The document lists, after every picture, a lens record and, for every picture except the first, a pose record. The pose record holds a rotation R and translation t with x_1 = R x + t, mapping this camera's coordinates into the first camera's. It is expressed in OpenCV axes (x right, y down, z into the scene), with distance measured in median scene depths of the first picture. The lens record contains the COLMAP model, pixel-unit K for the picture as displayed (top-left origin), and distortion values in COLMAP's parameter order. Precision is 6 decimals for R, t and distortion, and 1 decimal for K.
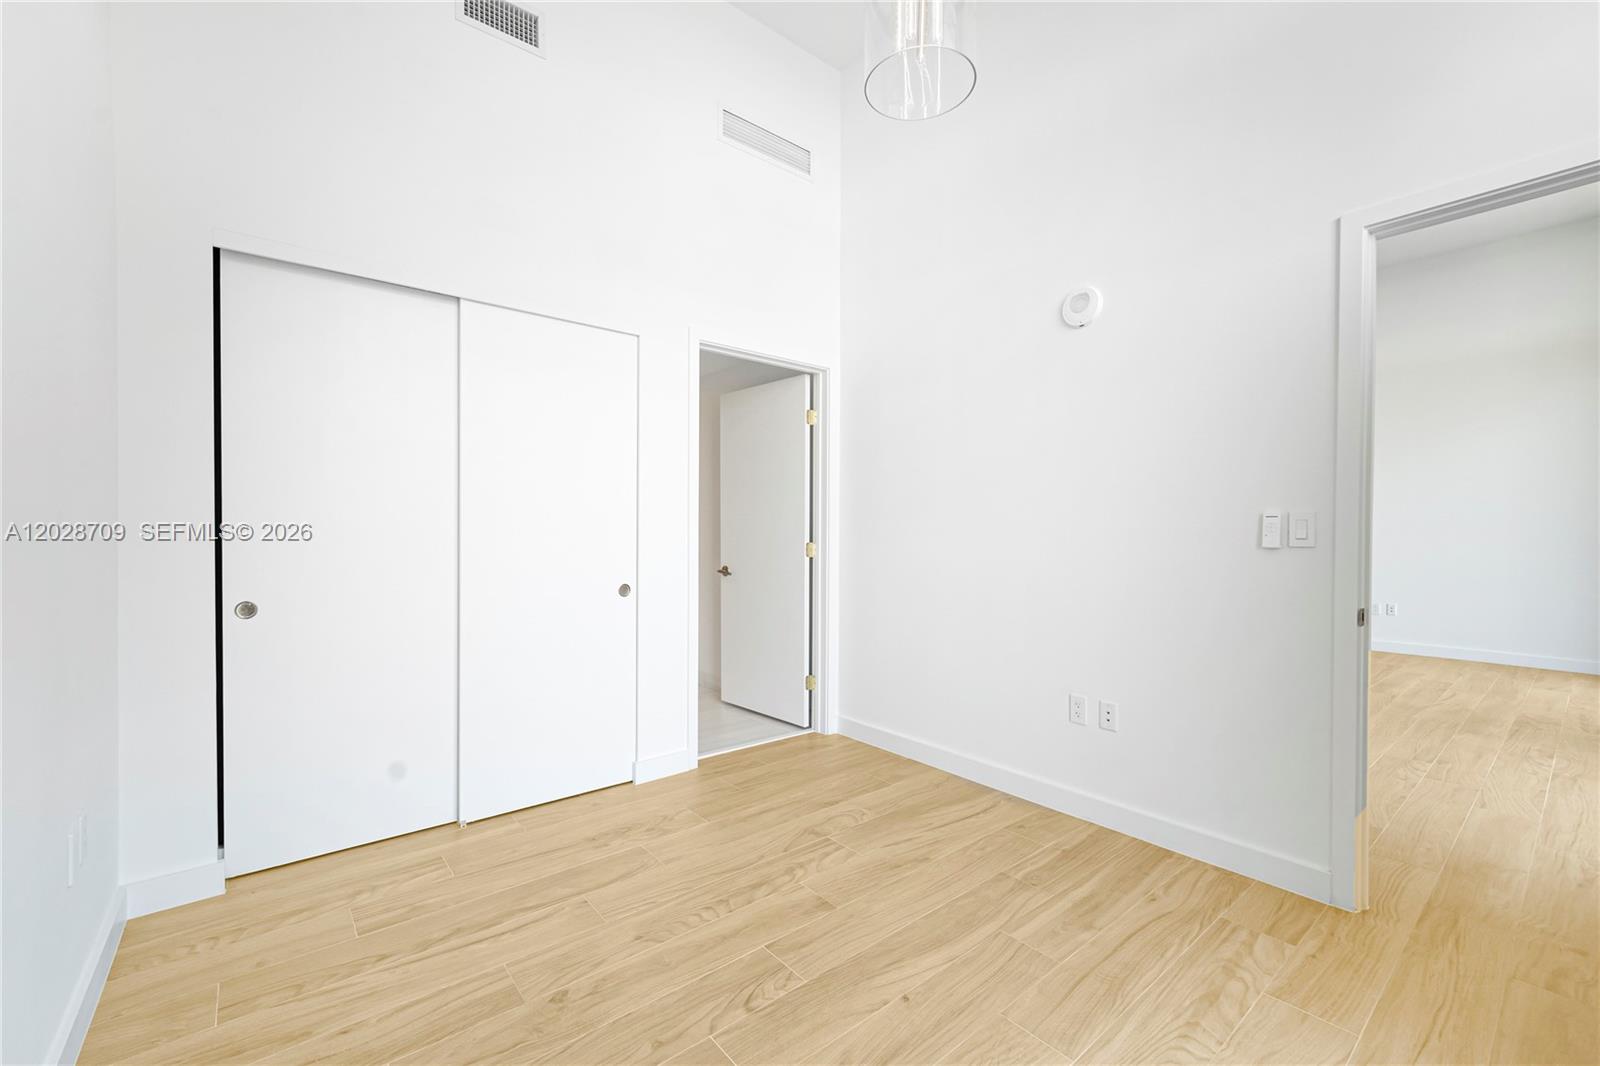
lens RADIAL K [[646.5, 0, 811.1], [0, 646.5, 540.4], [0, 0, 1]] dist [-0.014506, 0.000720]
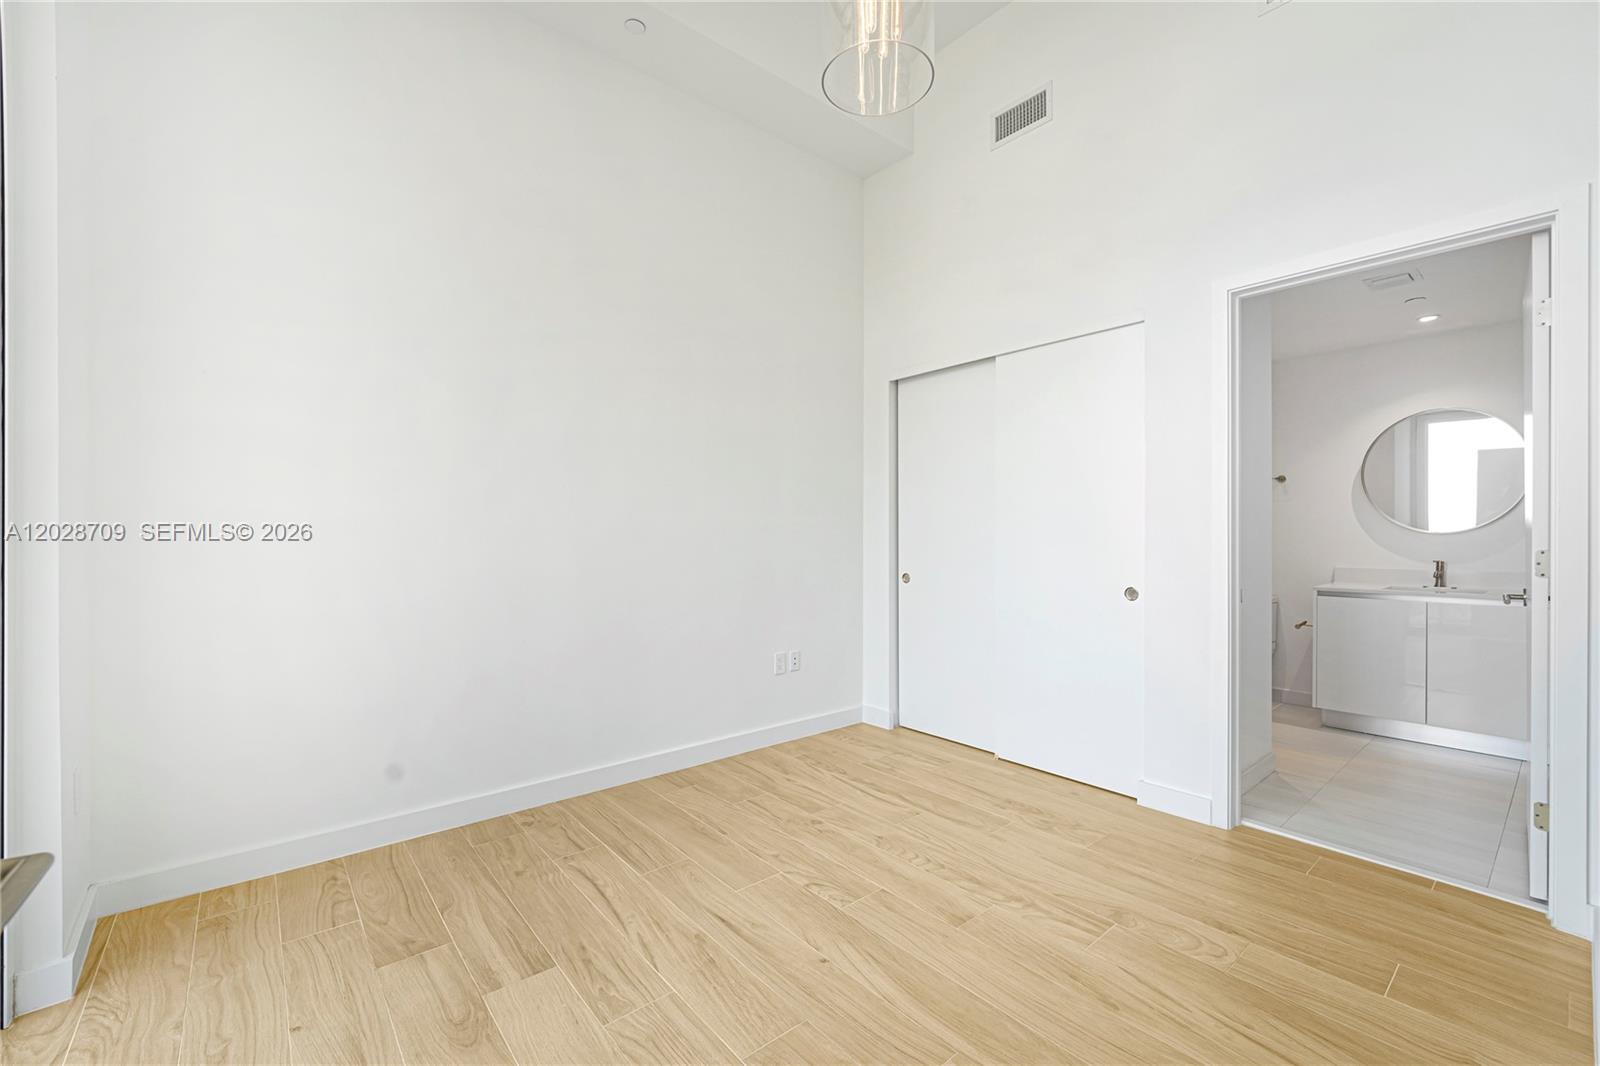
lens RADIAL K [[656.0, 0, 803.6], [0, 656.0, 528.6], [0, 0, 1]] dist [-0.027981, -0.000103]
pose [[0.012681, -0.002775, -0.999916, 0.939923], [-0.013625, 0.999903, -0.002948, -0.015470], [0.999827, 0.013661, 0.012642, 0.704492]]
